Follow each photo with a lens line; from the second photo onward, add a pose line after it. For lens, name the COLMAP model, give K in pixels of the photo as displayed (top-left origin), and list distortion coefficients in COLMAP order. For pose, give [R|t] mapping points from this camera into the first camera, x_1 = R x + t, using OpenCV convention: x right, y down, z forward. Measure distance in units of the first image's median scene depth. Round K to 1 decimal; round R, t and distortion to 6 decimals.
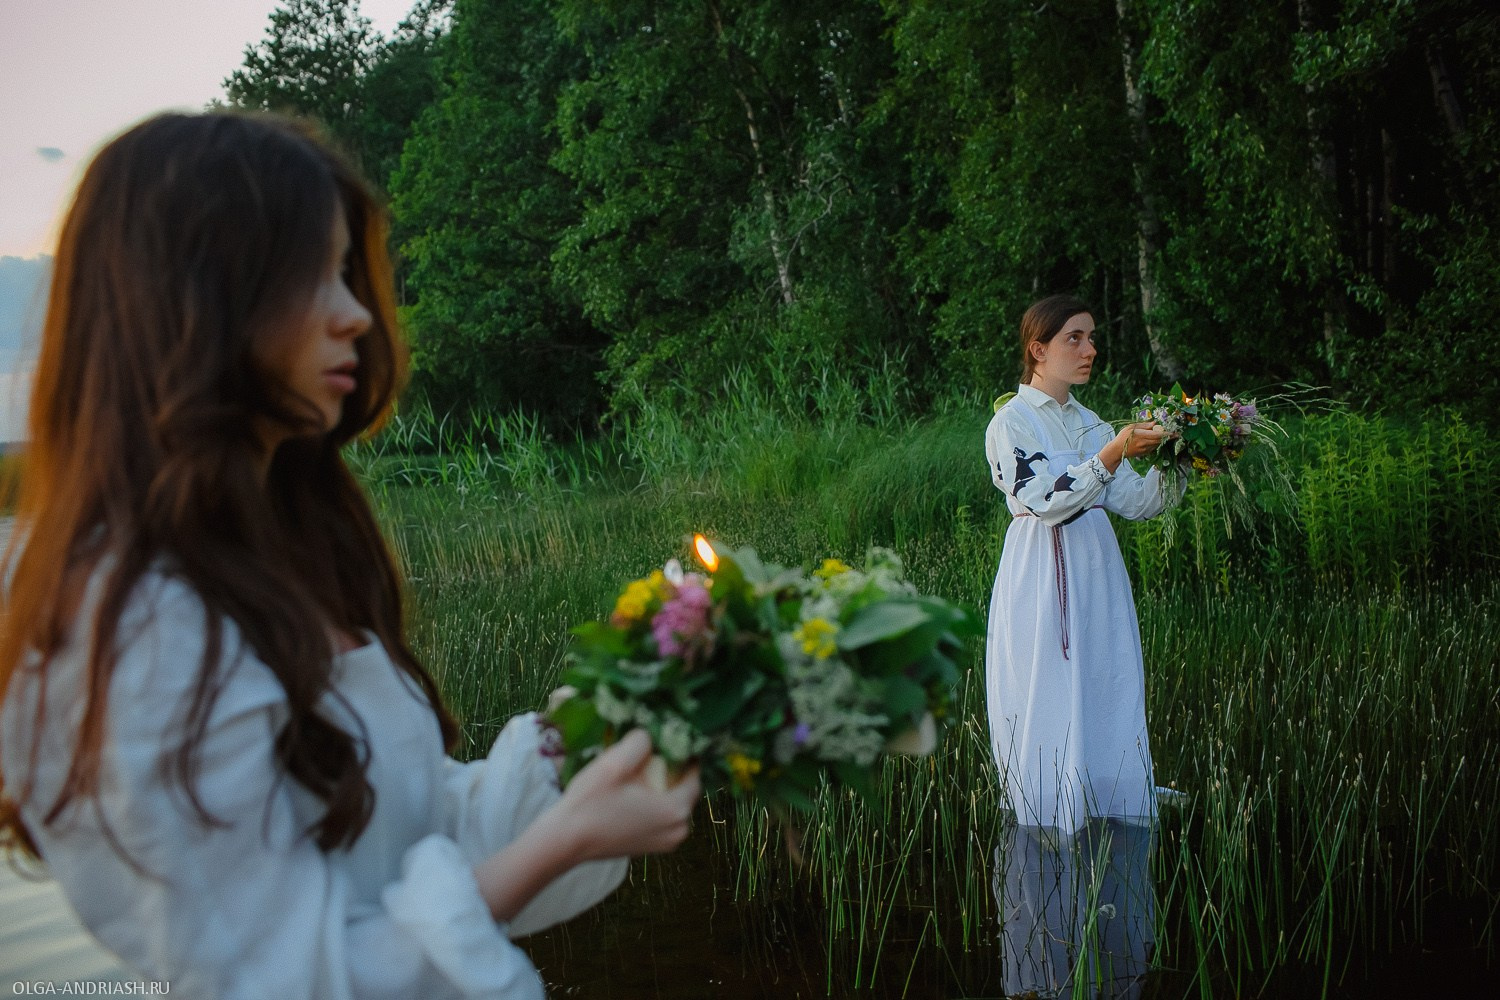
lens RADIAL K [[1430.4, 0, 731.3], [0, 1430.4, 502.1], [0, 0, 1]] dist [-0.096728, 0.125021]
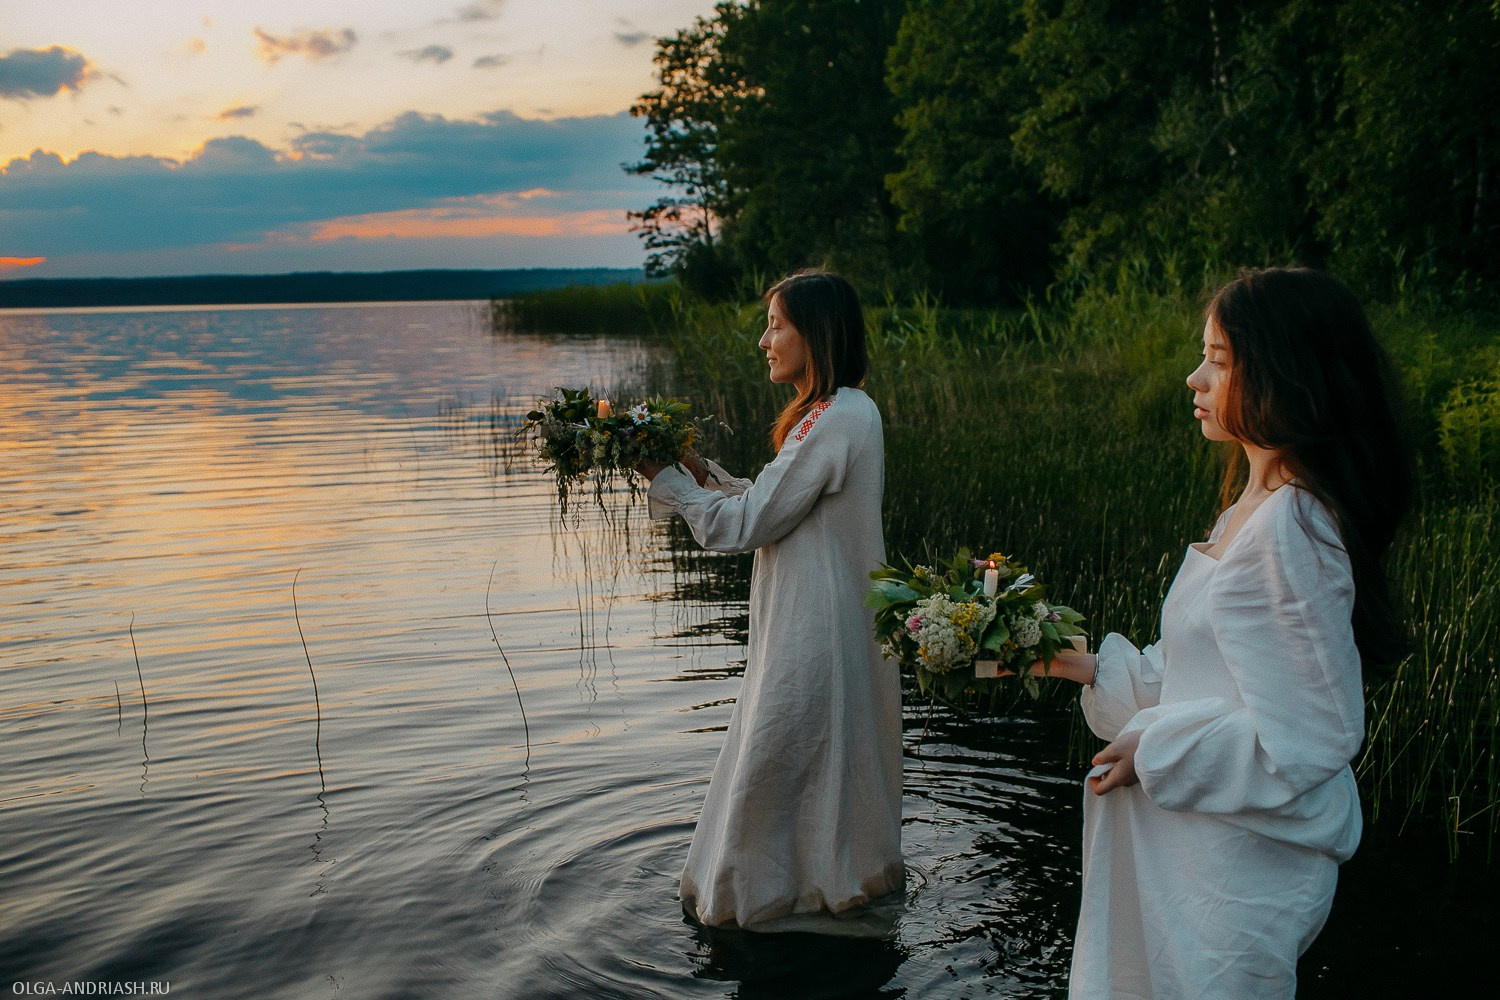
lens RADIAL K [[1430.4, 0, 731.3], [0, 1430.4, 502.1], [0, 0, 1]] dist [-0.096728, 0.125021]
pose [[0.928731, 0.087097, -0.360379, 0.090330], [-0.046148, 0.991613, 0.120727, -0.016520], [0.367871, -0.095492, 0.924960, -0.107366]]
